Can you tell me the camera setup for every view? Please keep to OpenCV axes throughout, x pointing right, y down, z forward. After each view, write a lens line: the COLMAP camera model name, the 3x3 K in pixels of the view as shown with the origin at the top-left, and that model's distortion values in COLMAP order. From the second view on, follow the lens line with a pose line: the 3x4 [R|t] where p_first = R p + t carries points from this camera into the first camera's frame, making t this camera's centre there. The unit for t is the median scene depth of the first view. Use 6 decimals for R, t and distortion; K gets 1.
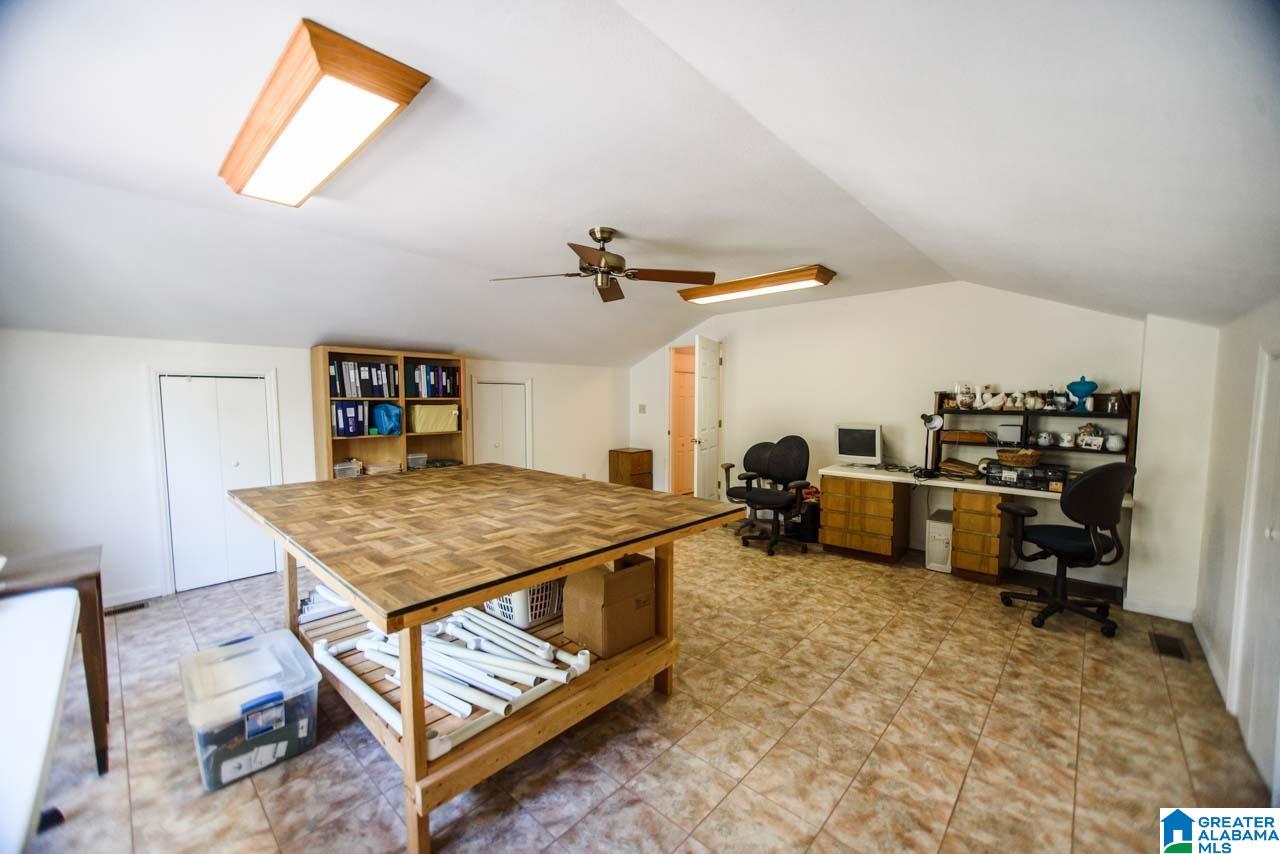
lens RADIAL K [[489.9, 0, 638.0], [0, 489.9, 435.8], [0, 0, 1]] dist [-0.002877, 0.004411]
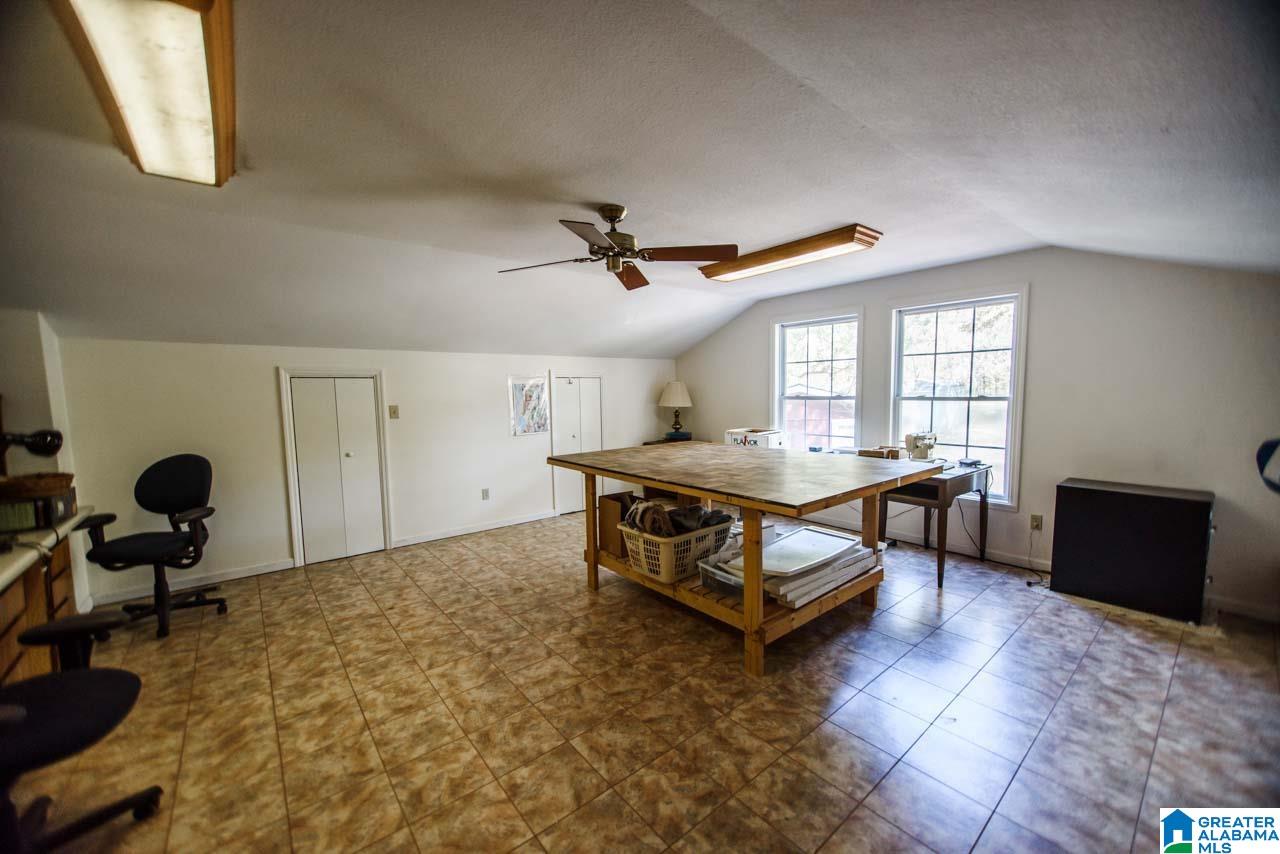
lens RADIAL K [[489.9, 0, 638.0], [0, 489.9, 435.8], [0, 0, 1]] dist [-0.002877, 0.004411]
pose [[-0.989743, 0.000902, 0.142857, -0.230401], [0.025101, 0.985522, 0.167680, -0.143732], [-0.140638, 0.169546, -0.975436, 1.814929]]
